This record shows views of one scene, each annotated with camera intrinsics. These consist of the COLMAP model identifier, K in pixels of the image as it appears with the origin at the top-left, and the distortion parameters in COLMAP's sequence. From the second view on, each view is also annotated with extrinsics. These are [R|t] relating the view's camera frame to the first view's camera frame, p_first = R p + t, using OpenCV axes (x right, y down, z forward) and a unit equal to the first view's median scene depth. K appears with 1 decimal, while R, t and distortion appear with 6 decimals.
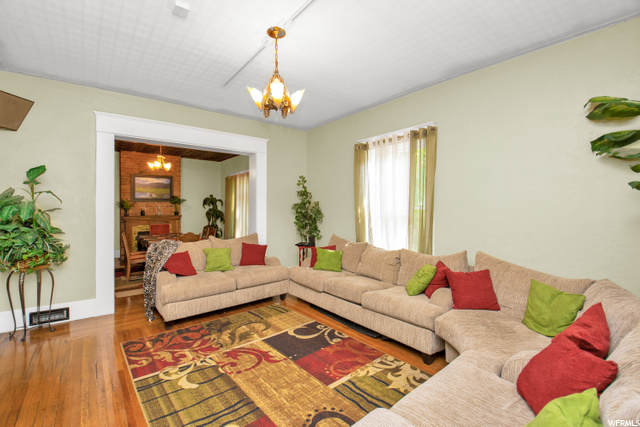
lens RADIAL K [[291.6, 0, 318.7], [0, 291.6, 208.8], [0, 0, 1]] dist [-0.004865, -0.000303]
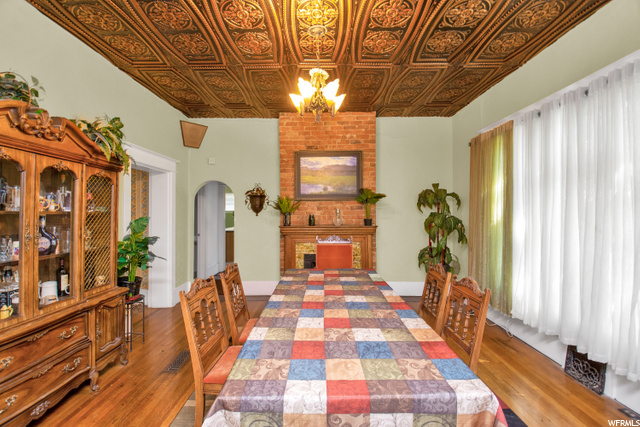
lens RADIAL K [[291.6, 0, 317.4], [0, 291.6, 211.7], [0, 0, 1]] dist [-0.004865, -0.000303]
pose [[0.779521, -0.002570, -0.626370, -0.239534], [-0.001080, 0.999985, -0.005448, 0.000098], [0.626375, 0.004924, 0.779507, 0.552393]]
